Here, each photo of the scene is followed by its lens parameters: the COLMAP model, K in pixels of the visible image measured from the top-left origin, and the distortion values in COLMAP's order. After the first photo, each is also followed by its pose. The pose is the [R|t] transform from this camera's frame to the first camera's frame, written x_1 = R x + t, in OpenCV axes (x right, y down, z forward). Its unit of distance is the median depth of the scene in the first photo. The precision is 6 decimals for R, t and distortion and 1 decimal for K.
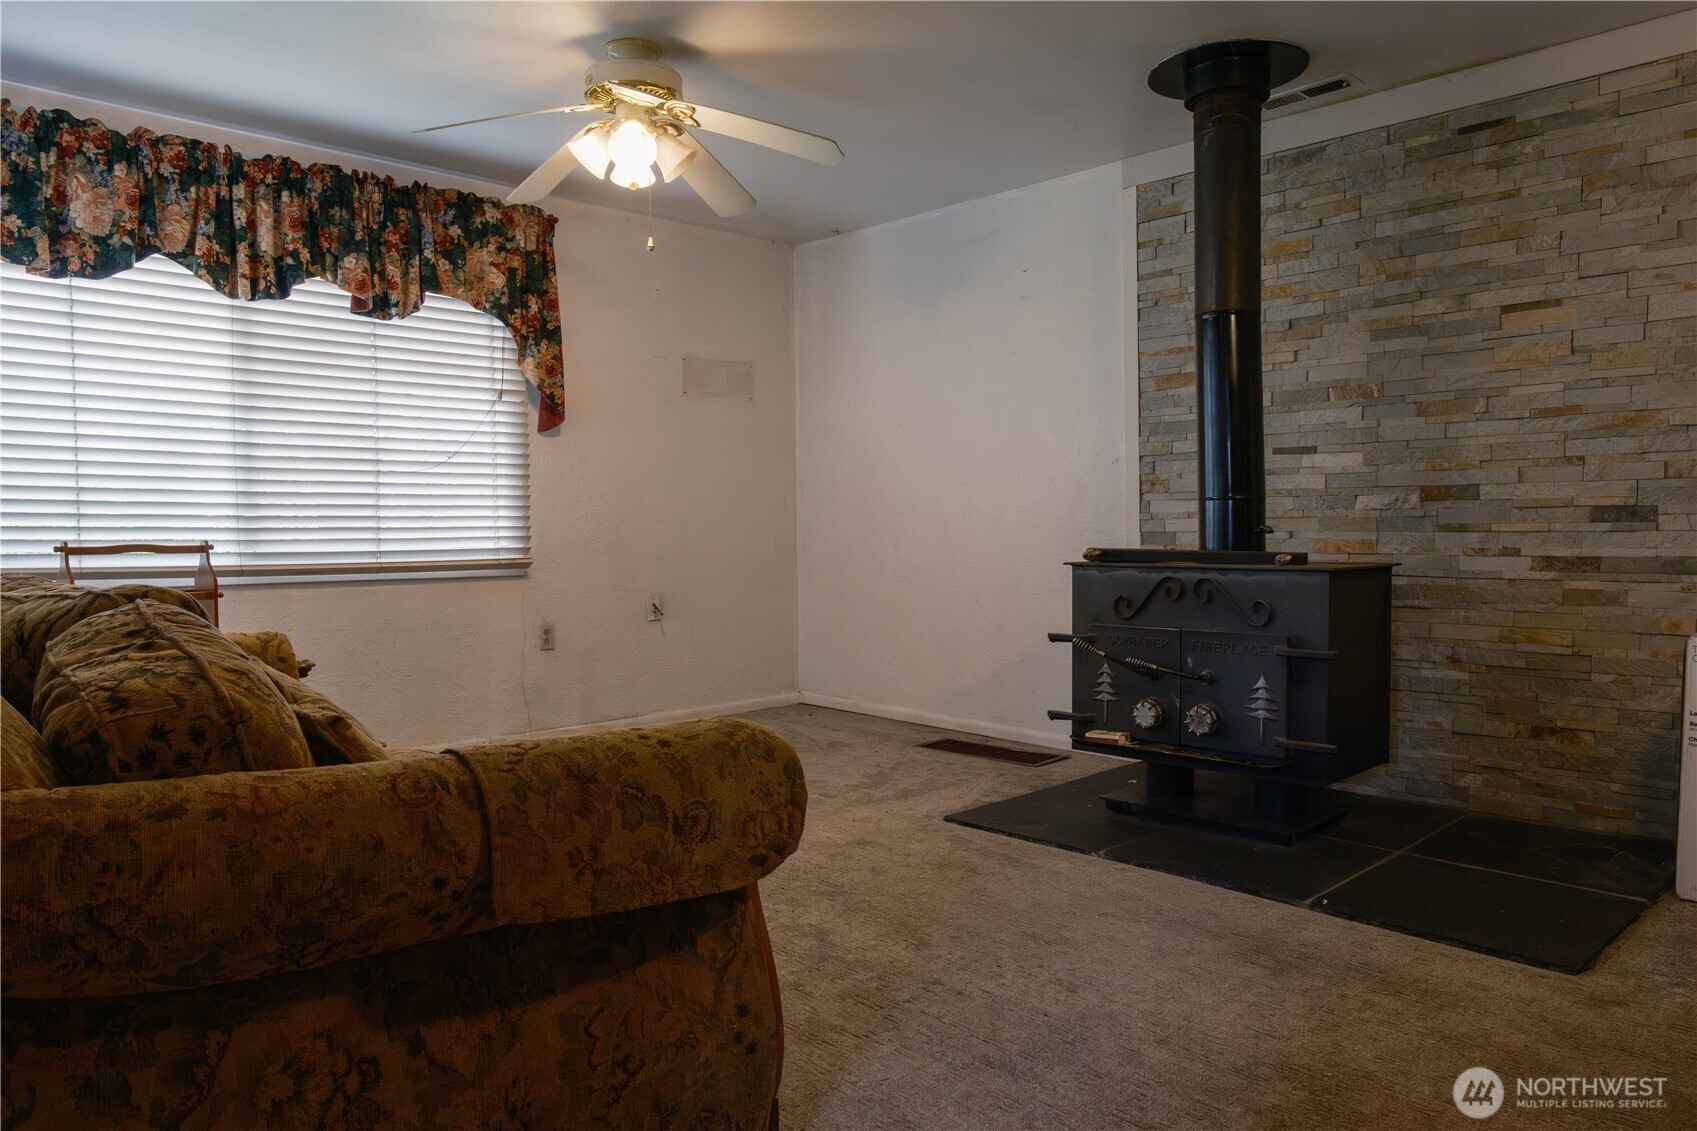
lens RADIAL K [[1142.5, 0, 852.5], [0, 1142.5, 575.3], [0, 0, 1]] dist [-0.013385, -0.002054]
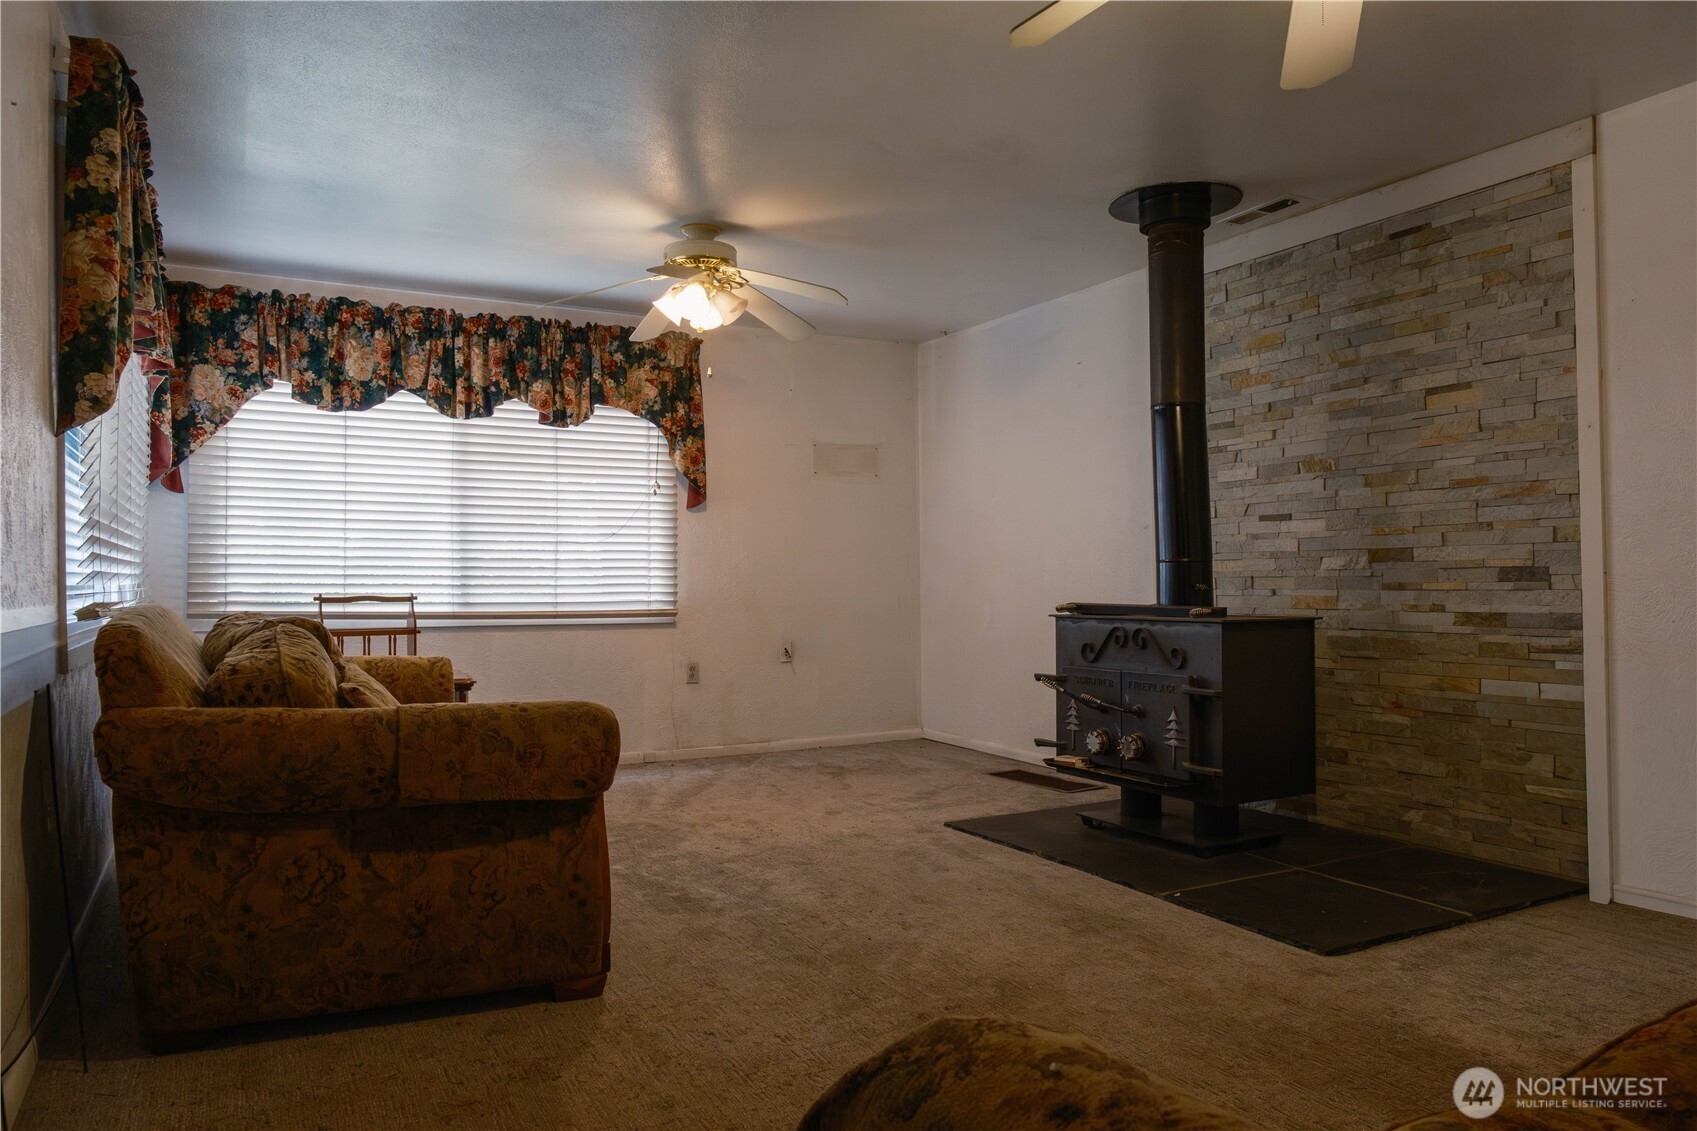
lens RADIAL K [[1142.5, 0, 852.5], [0, 1142.5, 575.3], [0, 0, 1]] dist [-0.013385, -0.002054]
pose [[0.964918, 0.000363, -0.262549, 0.314822], [-0.013751, 0.998696, -0.049155, 0.009627], [0.262189, 0.051041, 0.963666, -0.218702]]
